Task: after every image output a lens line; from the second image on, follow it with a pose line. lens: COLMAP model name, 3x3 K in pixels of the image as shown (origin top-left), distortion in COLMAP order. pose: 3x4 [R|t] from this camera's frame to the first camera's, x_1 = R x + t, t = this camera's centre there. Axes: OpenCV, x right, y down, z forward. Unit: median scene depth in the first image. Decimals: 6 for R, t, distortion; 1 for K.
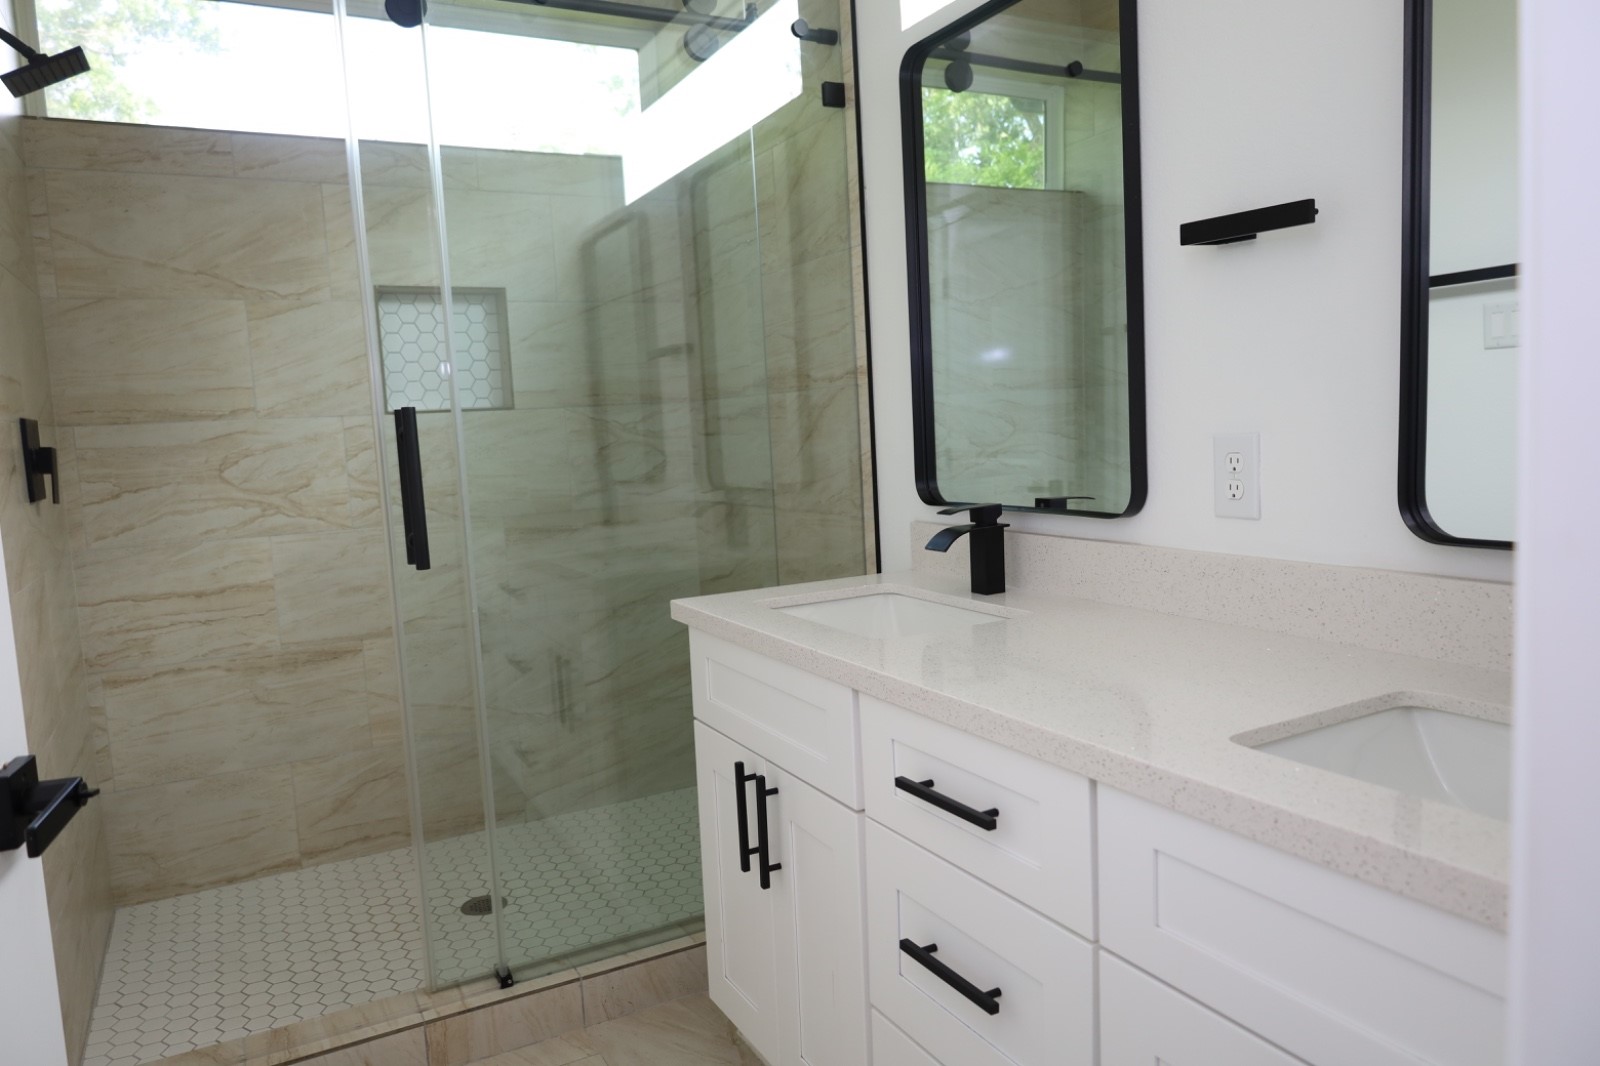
lens RADIAL K [[1089.5, 0, 799.7], [0, 1089.5, 538.1], [0, 0, 1]] dist [-0.001725, -0.000303]
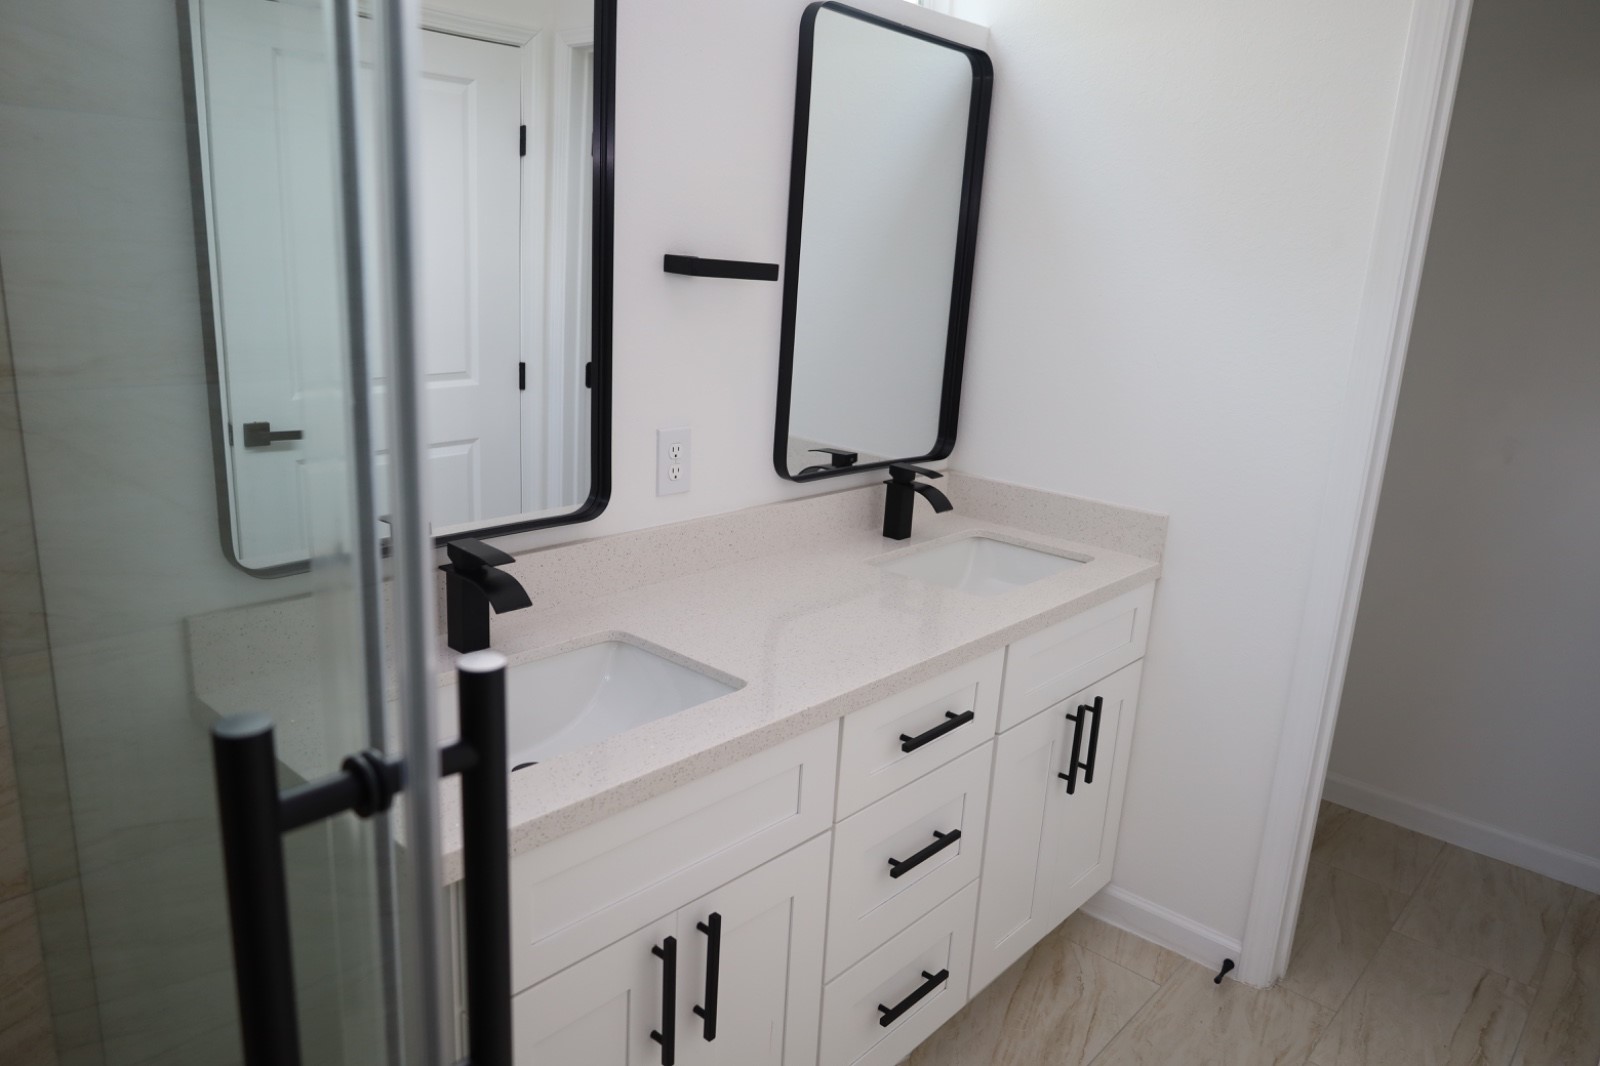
lens RADIAL K [[1089.5, 0, 799.0], [0, 1089.5, 529.4], [0, 0, 1]] dist [-0.001725, -0.000303]
pose [[-0.334568, -0.206065, 0.919566, -0.818353], [0.067342, 0.968077, 0.241437, -0.274816], [-0.939962, 0.142702, -0.310011, 1.268374]]
